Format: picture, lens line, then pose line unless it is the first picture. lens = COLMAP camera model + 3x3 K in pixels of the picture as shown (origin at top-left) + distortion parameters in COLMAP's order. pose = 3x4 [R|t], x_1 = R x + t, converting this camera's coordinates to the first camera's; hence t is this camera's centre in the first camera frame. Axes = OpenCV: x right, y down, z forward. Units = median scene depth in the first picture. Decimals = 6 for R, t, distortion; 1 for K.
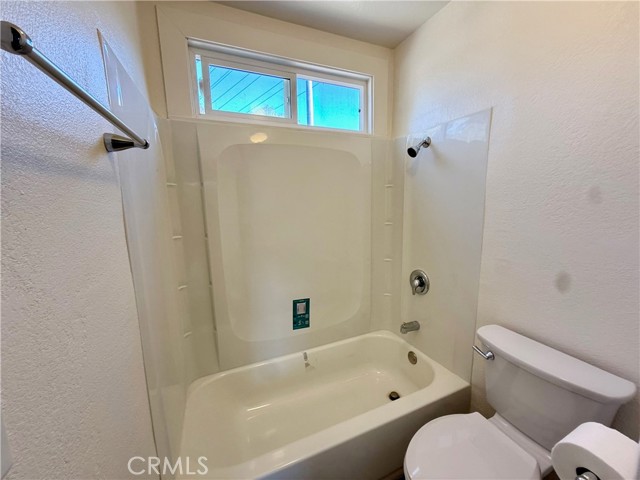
lens RADIAL K [[255.4, 0, 320.0], [0, 255.4, 240.0], [0, 0, 1]] dist [0.002619, 0.000041]
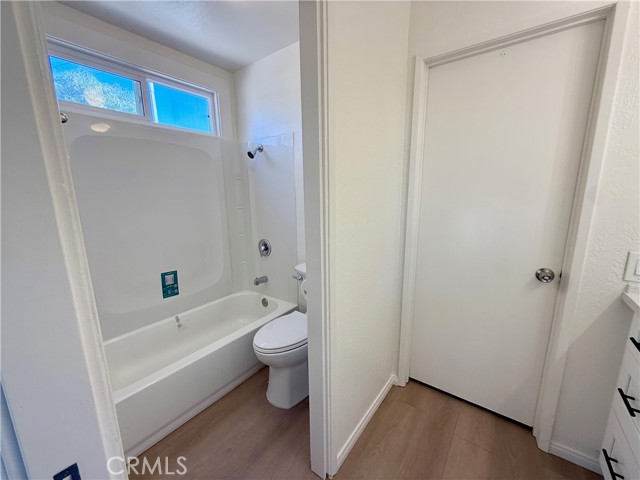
lens RADIAL K [[255.4, 0, 320.0], [0, 255.4, 240.0], [0, 0, 1]] dist [0.002619, 0.000041]
pose [[0.868800, -0.080748, 0.488535, -0.031992], [0.068398, 0.996726, 0.043106, 0.081845], [-0.490416, -0.004036, 0.871479, -0.374216]]
